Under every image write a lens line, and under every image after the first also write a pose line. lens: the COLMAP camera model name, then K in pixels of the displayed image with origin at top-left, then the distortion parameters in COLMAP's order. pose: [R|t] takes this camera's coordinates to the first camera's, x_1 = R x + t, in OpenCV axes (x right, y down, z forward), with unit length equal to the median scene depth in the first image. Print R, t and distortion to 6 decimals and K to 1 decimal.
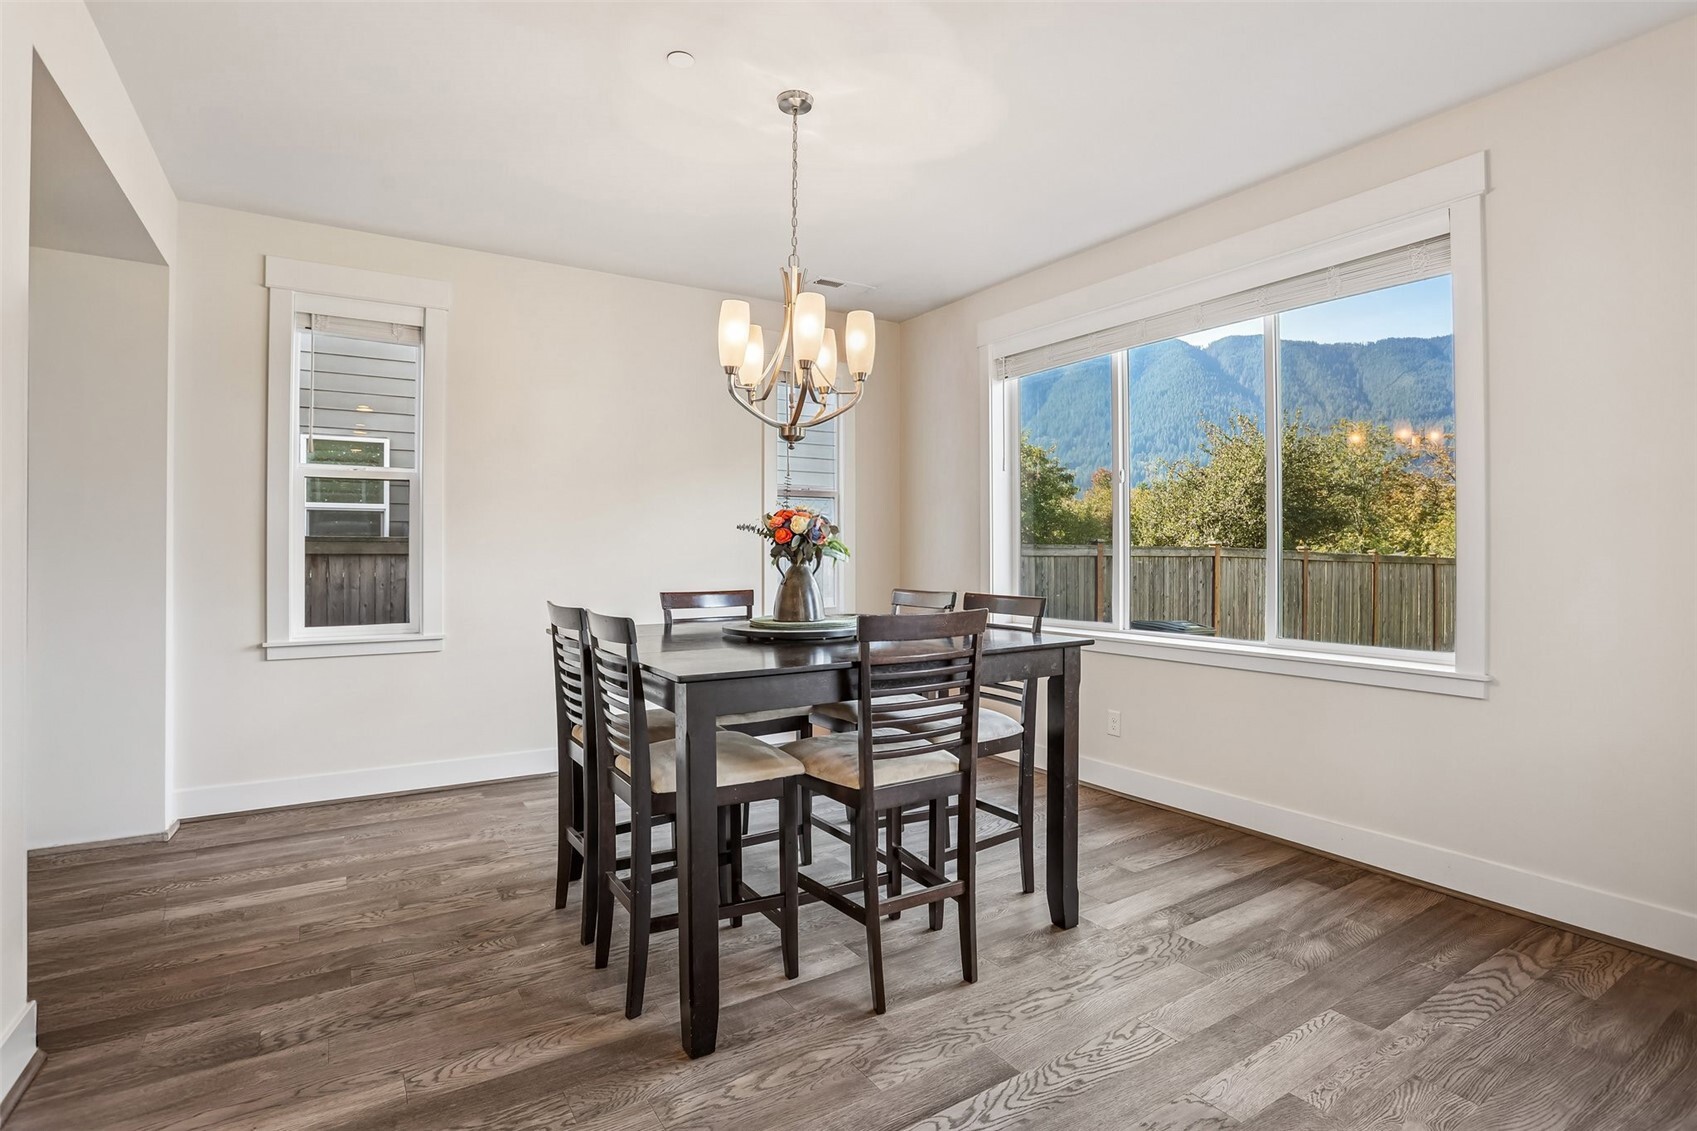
lens RADIAL K [[828.6, 0, 876.9], [0, 828.6, 557.0], [0, 0, 1]] dist [-0.034074, 0.006346]
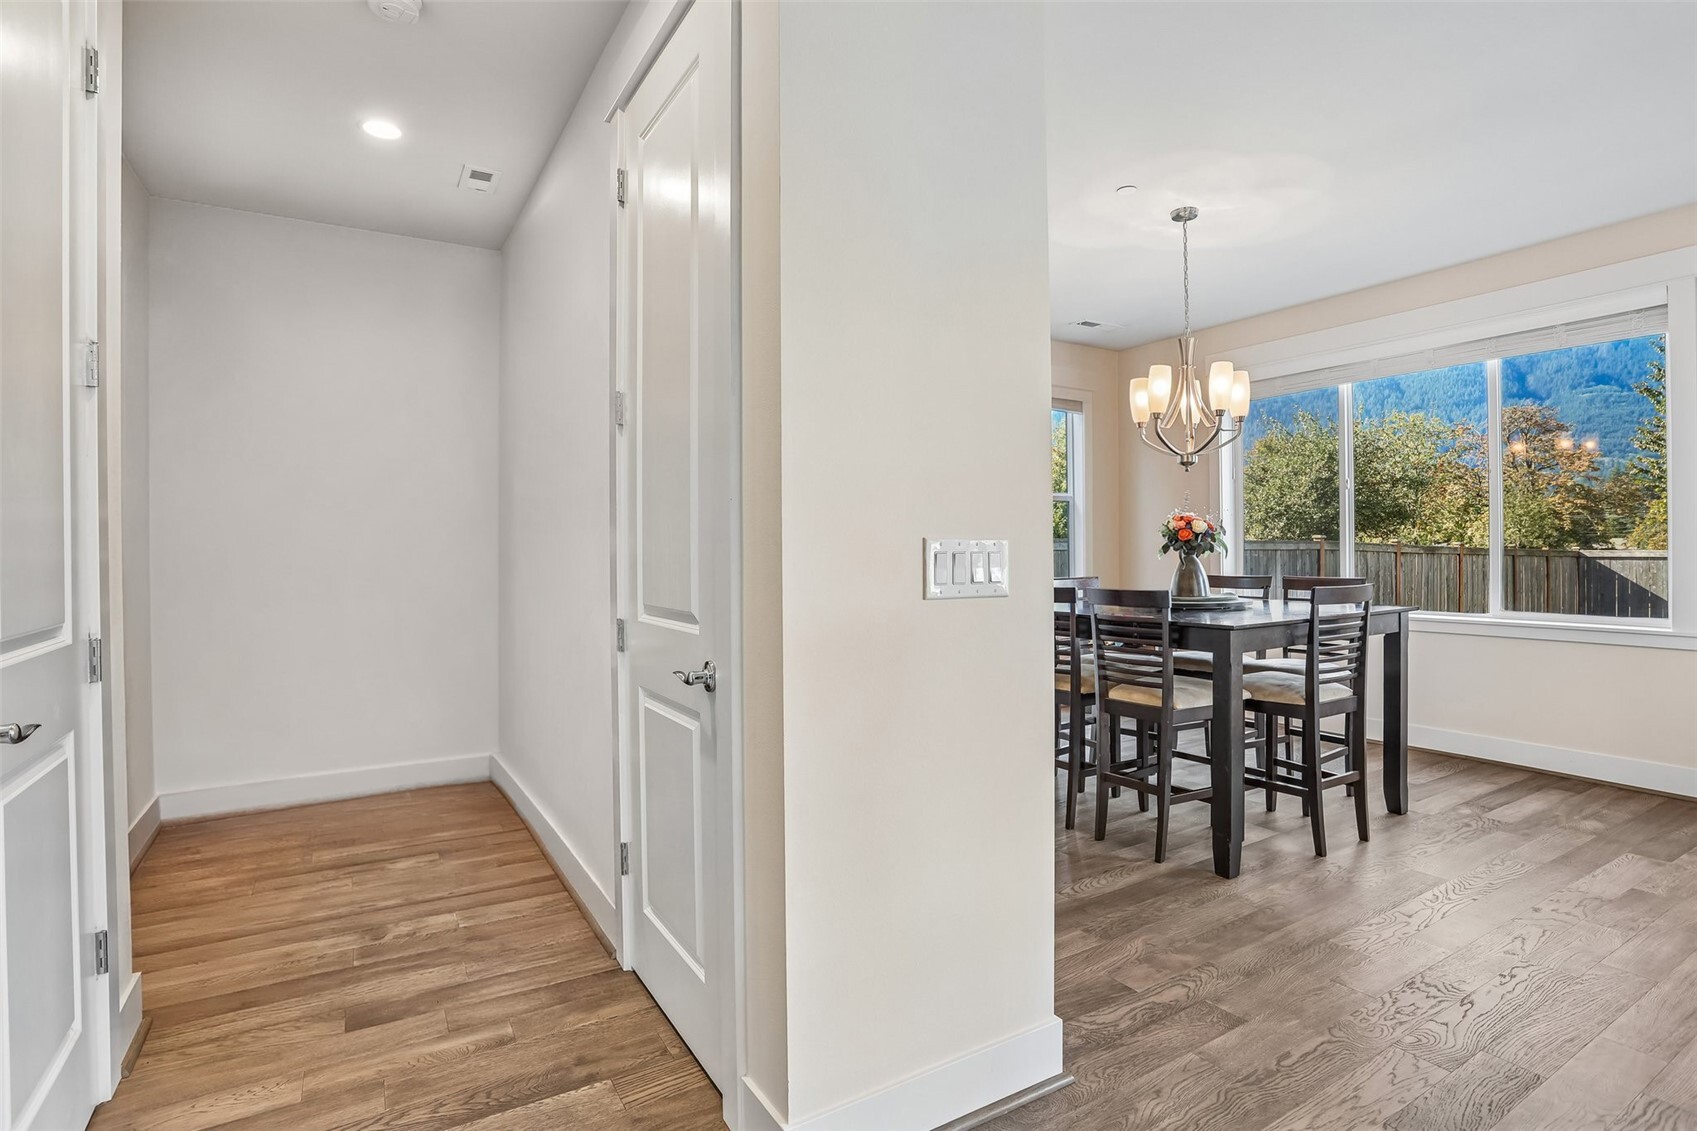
lens RADIAL K [[828.6, 0, 862.3], [0, 828.6, 566.2], [0, 0, 1]] dist [-0.034074, 0.006346]
pose [[0.999166, -0.007034, -0.040215, -0.450407], [0.007660, 0.999852, 0.015434, 0.001727], [0.040100, -0.015729, 0.999072, -0.297747]]
